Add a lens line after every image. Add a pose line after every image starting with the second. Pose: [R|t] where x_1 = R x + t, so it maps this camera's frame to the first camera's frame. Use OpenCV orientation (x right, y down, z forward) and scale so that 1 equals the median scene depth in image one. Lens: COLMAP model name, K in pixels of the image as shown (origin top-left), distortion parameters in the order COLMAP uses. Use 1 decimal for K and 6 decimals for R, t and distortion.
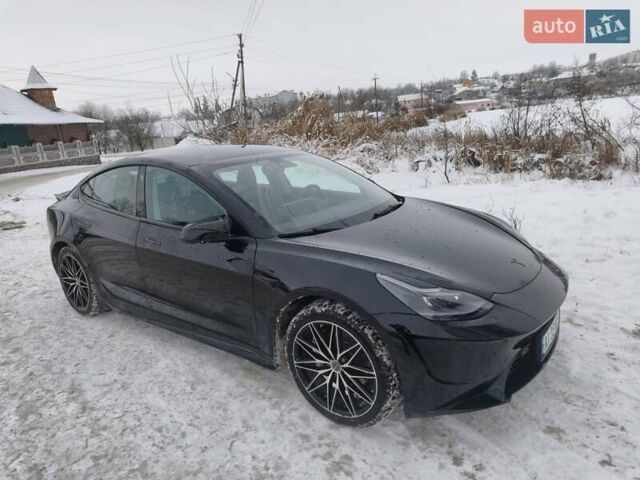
lens RADIAL K [[426.0, 0, 320.5], [0, 426.0, 243.2], [0, 0, 1]] dist [0.036833, -0.026029]
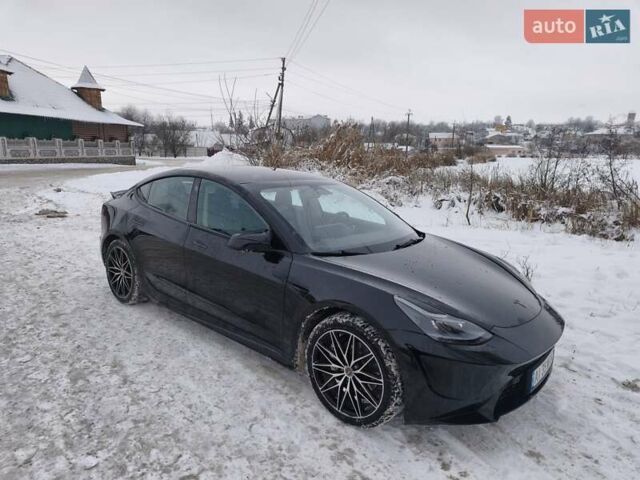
lens RADIAL K [[426.0, 0, 320.5], [0, 426.0, 243.2], [0, 0, 1]] dist [0.036833, -0.026029]
pose [[0.991282, 0.125359, -0.040555, -0.029421], [-0.127444, 0.990389, -0.053733, 0.013950], [0.033430, 0.058433, 0.997731, -0.139042]]
